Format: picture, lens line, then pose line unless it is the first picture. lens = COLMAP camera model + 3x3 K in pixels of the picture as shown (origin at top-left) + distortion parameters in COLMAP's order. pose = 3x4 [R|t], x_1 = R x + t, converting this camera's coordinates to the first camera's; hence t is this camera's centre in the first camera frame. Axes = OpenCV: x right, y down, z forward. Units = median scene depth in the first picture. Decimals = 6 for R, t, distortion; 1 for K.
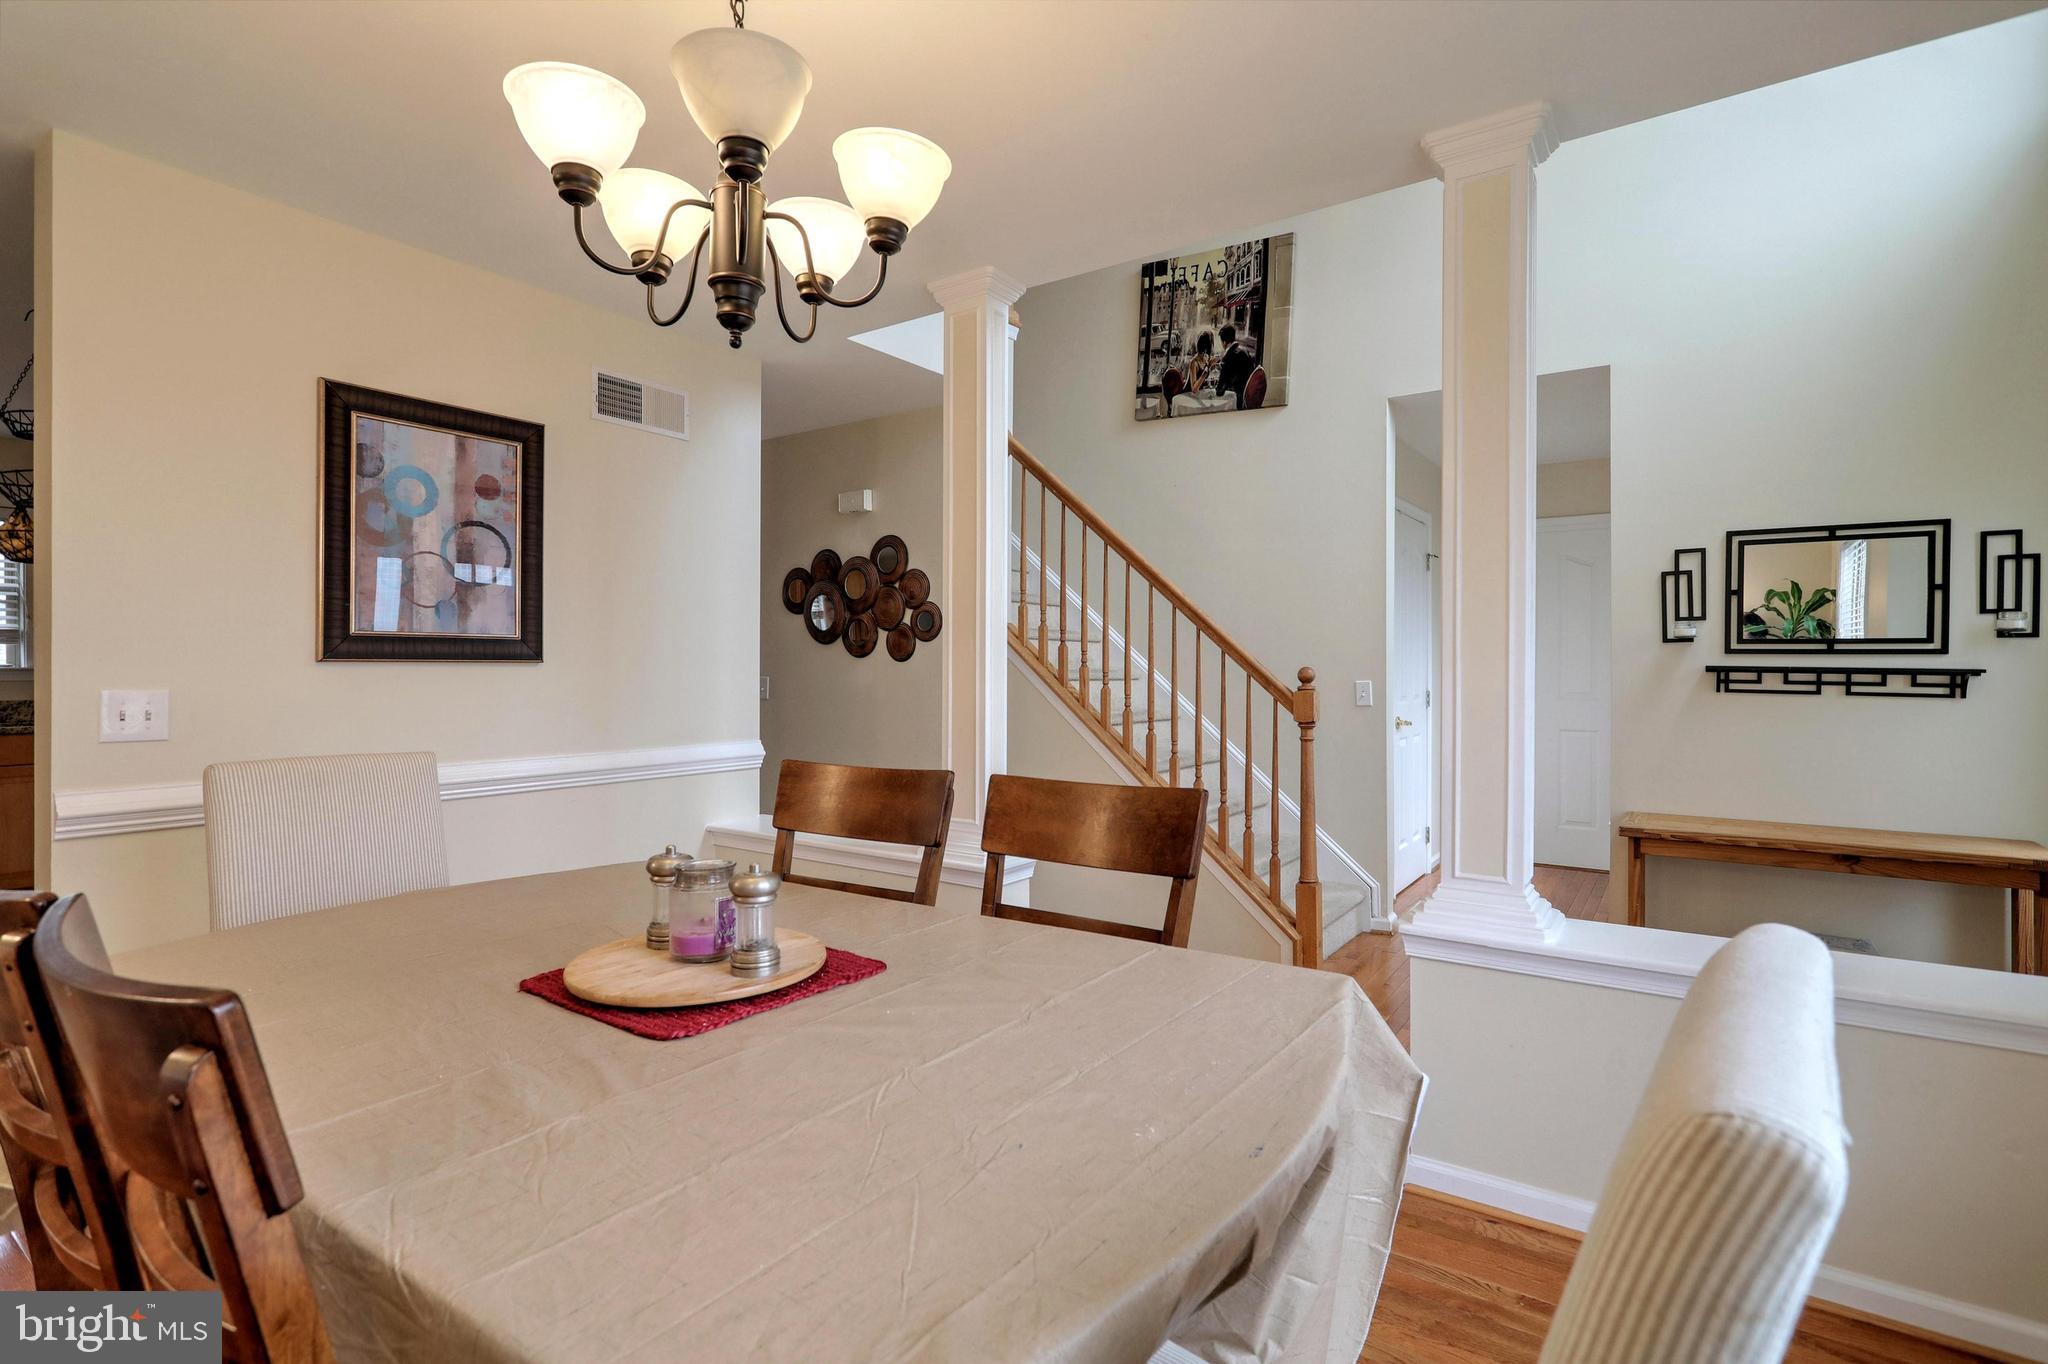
lens RADIAL K [[1024.2, 0, 1031.2], [0, 1024.2, 670.4], [0, 0, 1]] dist [-0.002999, 0.002272]
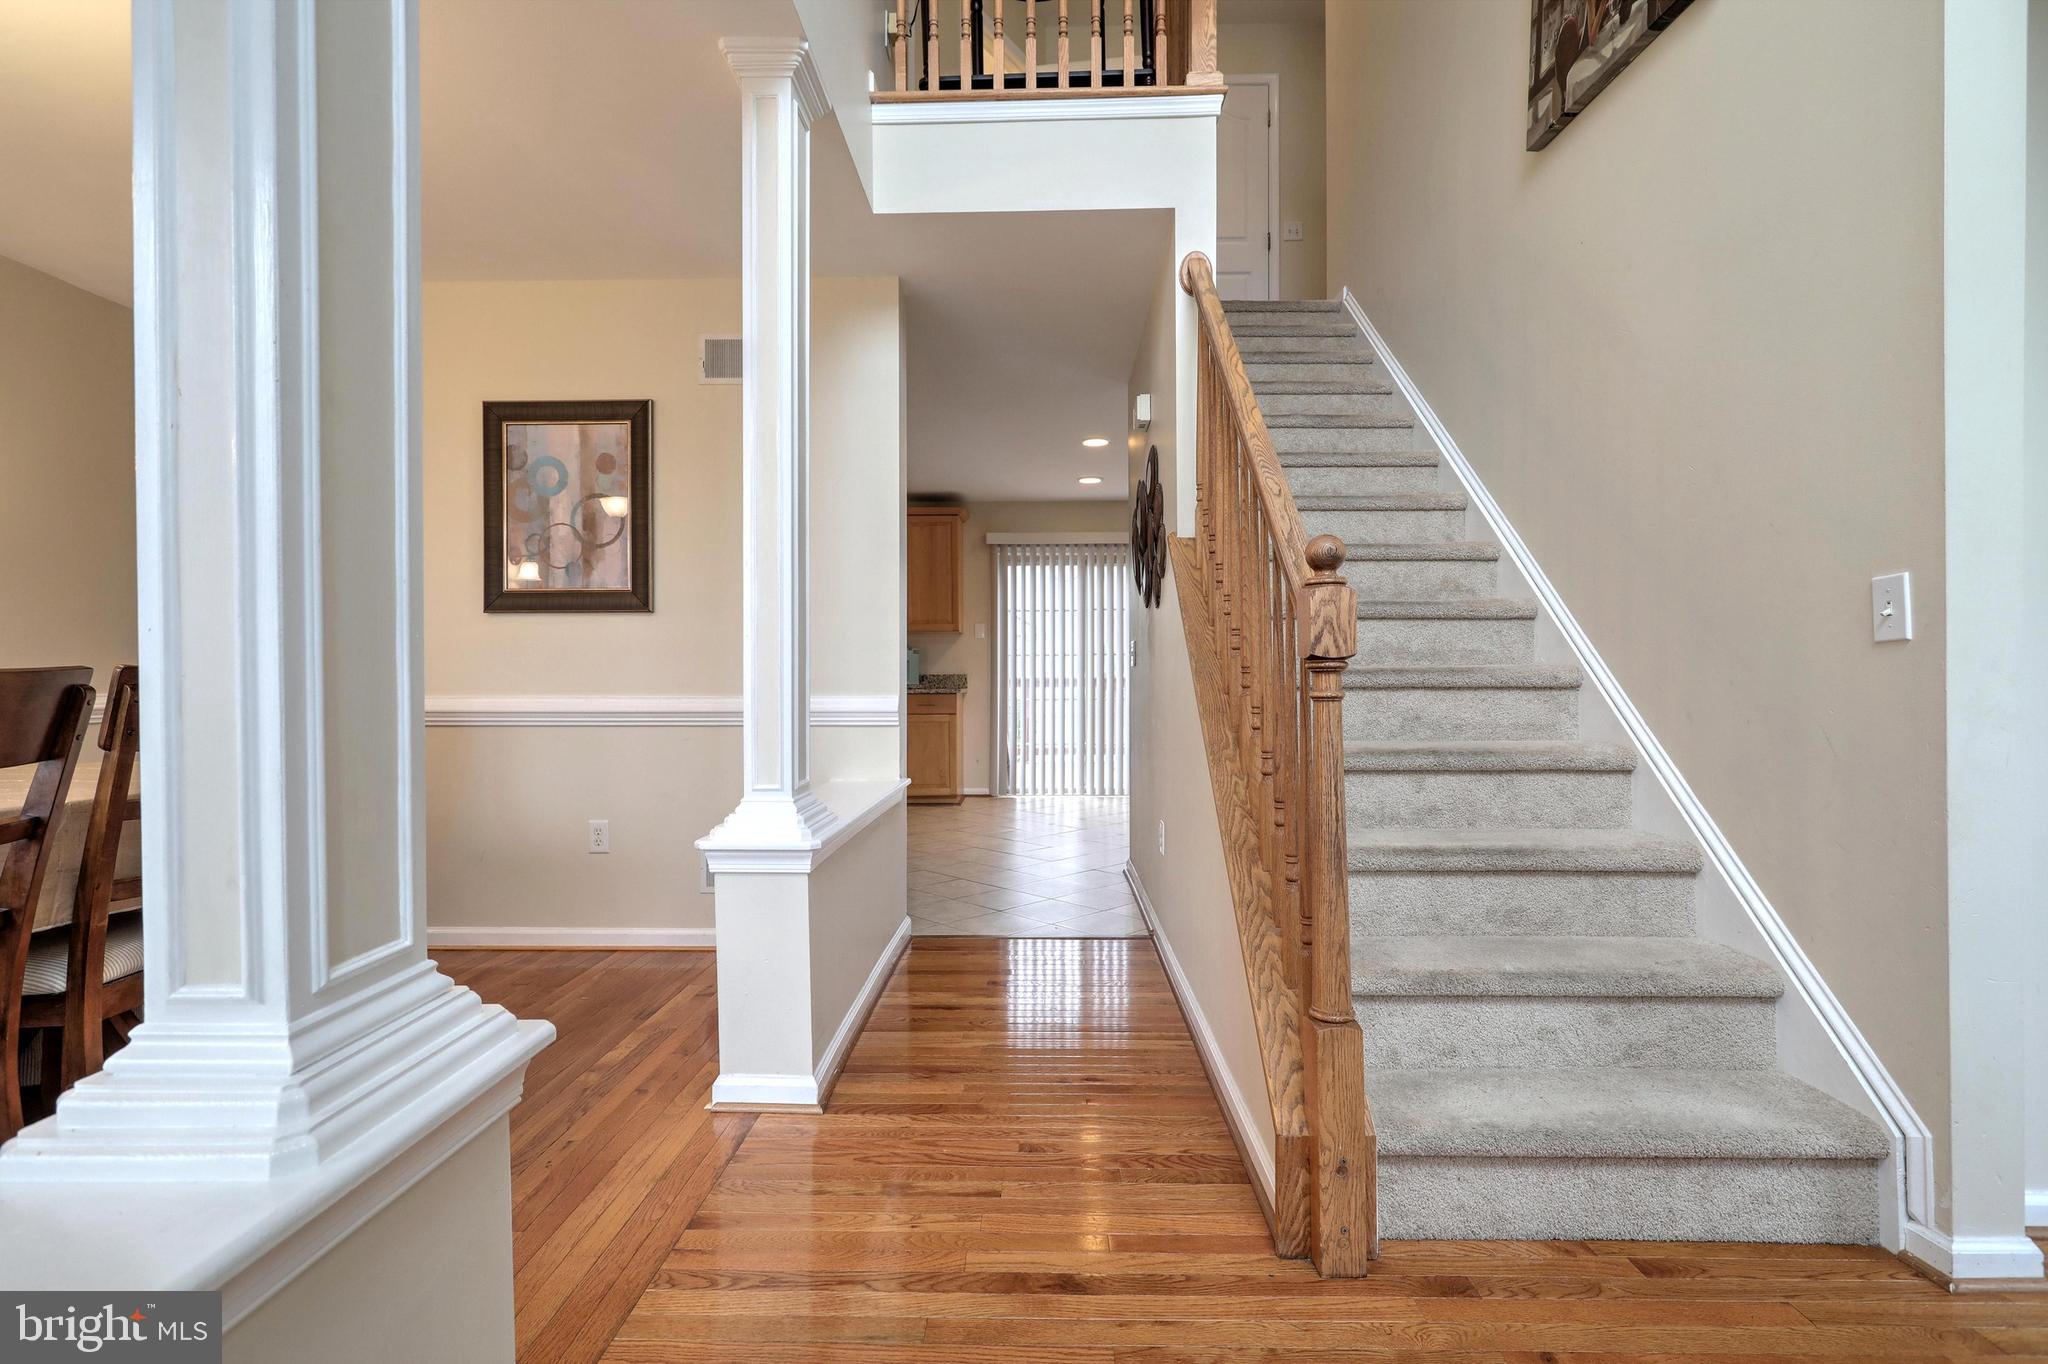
lens RADIAL K [[1024.2, 0, 1011.0], [0, 1024.2, 679.8], [0, 0, 1]] dist [-0.002999, 0.002272]
pose [[0.515867, -0.004124, -0.856659, 0.744663], [-0.003493, 0.999970, -0.006917, 0.079269], [0.856662, 0.006560, 0.515837, 0.827480]]
